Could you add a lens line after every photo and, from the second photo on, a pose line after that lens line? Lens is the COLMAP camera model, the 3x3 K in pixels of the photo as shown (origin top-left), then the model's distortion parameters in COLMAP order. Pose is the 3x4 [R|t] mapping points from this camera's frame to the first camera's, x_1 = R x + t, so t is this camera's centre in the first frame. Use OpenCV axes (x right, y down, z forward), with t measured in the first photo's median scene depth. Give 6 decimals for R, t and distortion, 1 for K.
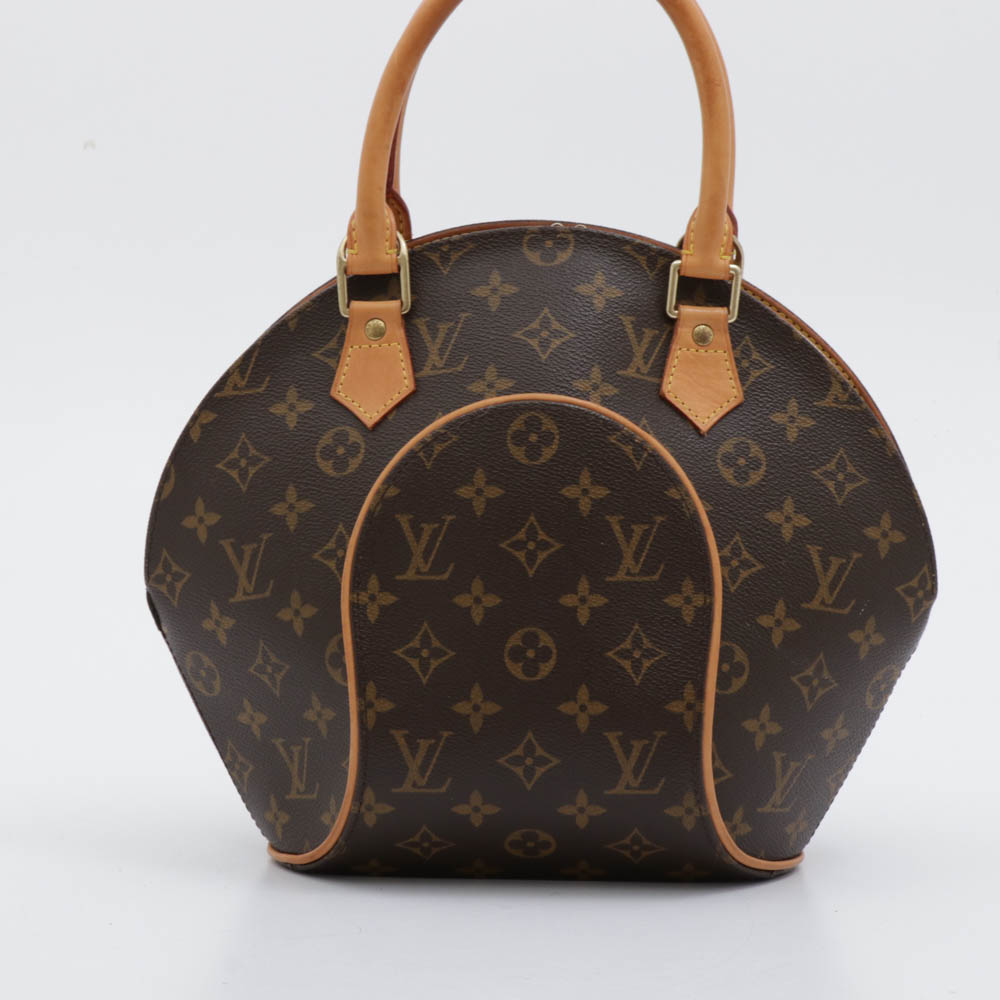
lens RADIAL K [[3348.0, 0, 523.9], [0, 3348.0, 519.2], [0, 0, 1]] dist [0.213950, -0.033959]
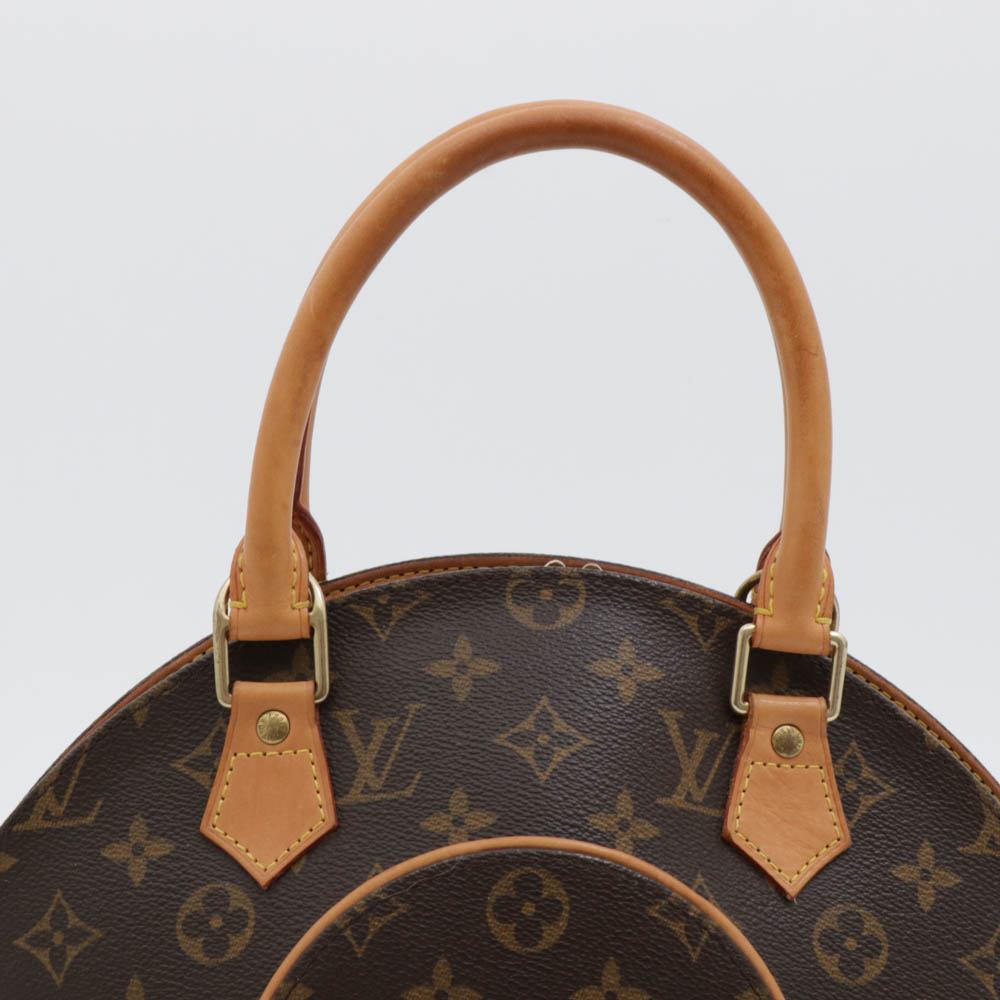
lens RADIAL K [[3772.7, 0, 500.0], [0, 3772.7, 500.0], [0, 0, 1]] dist [0.204044, 0.645325]
pose [[0.998414, 0.011982, 0.055015, -0.041418], [-0.008066, 0.997454, -0.070860, -0.049295], [-0.055724, 0.070304, 0.995968, 0.283672]]
